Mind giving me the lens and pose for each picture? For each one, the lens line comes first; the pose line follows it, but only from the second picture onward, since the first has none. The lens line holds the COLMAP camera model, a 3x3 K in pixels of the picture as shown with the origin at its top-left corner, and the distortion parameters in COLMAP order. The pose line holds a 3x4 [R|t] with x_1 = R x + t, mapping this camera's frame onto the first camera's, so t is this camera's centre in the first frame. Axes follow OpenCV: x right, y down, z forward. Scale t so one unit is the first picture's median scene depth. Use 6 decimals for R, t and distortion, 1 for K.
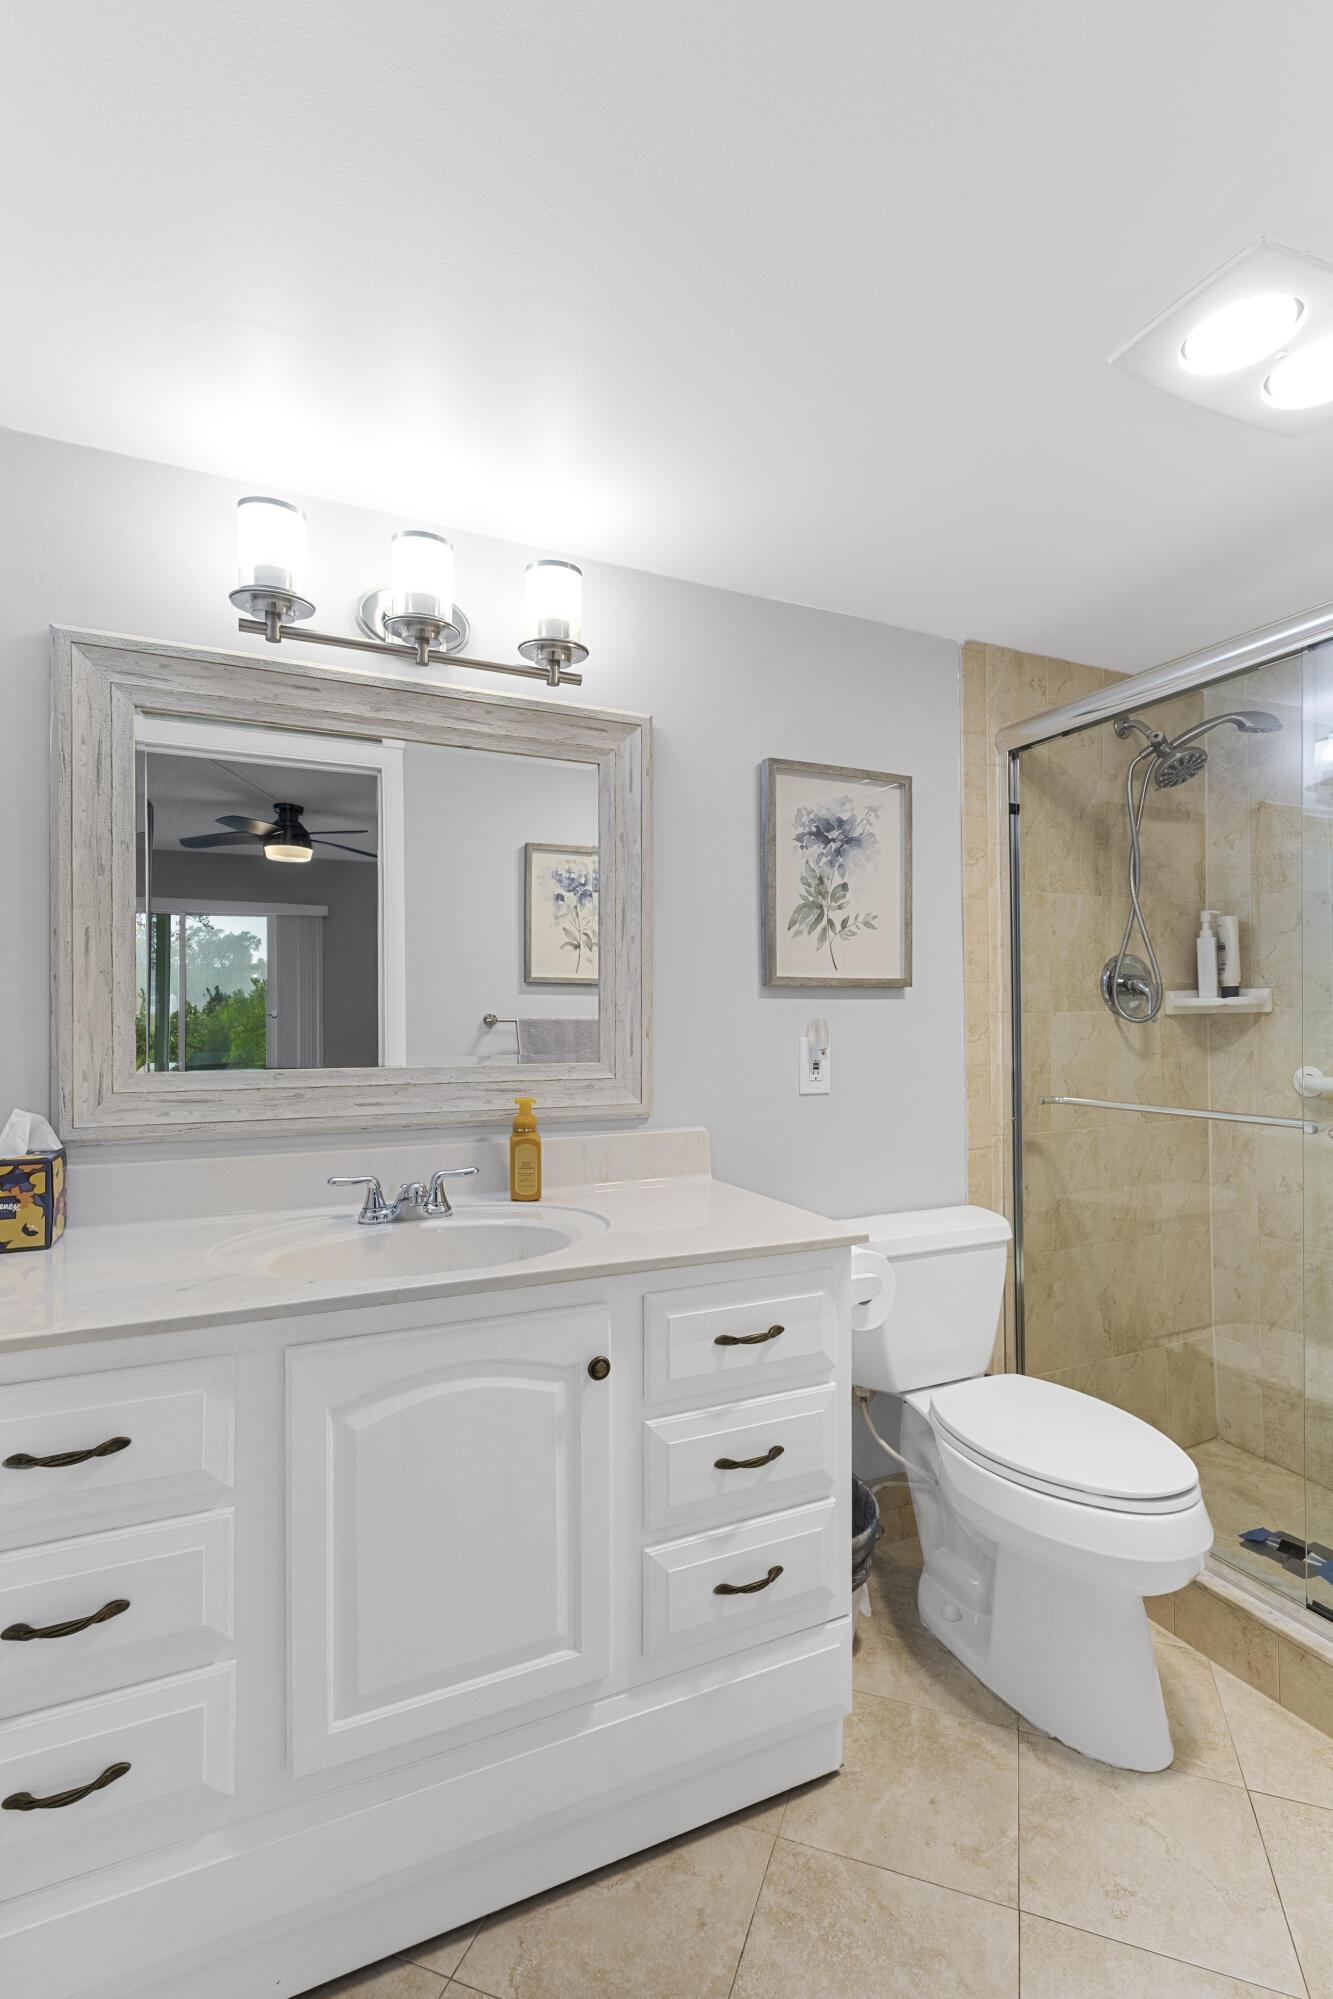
lens RADIAL K [[912.1, 0, 665.6], [0, 912.1, 1009.2], [0, 0, 1]] dist [0.005779, -0.002898]
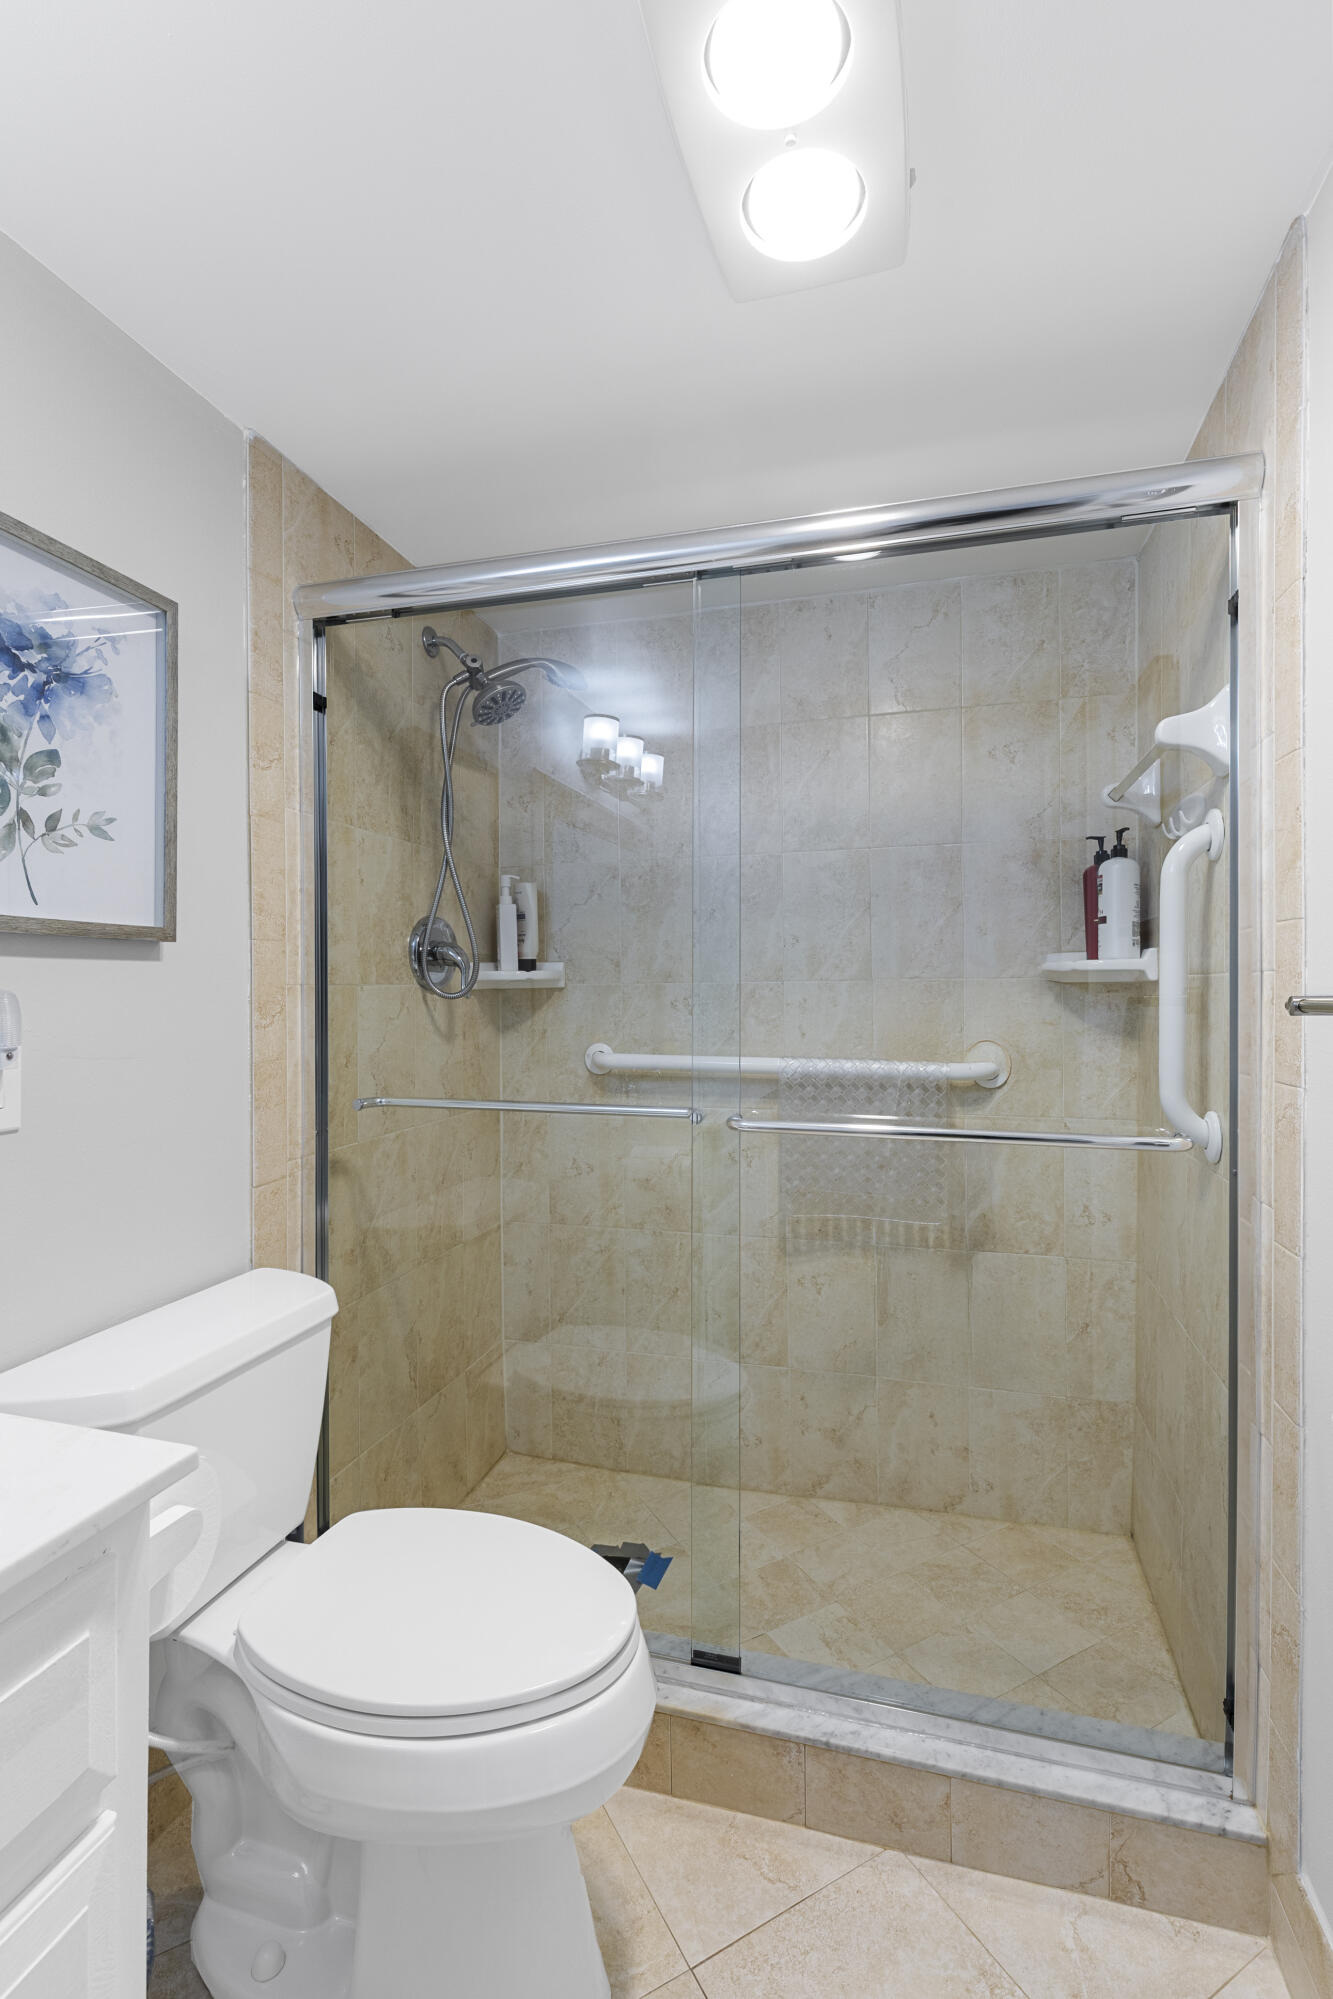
lens RADIAL K [[912.1, 0, 681.8], [0, 912.1, 991.5], [0, 0, 1]] dist [0.005779, -0.002898]
pose [[0.640234, 0.004620, 0.768166, 0.011886], [-0.009730, 0.999950, 0.002096, 0.004493], [-0.768119, -0.008817, 0.640247, 0.313345]]
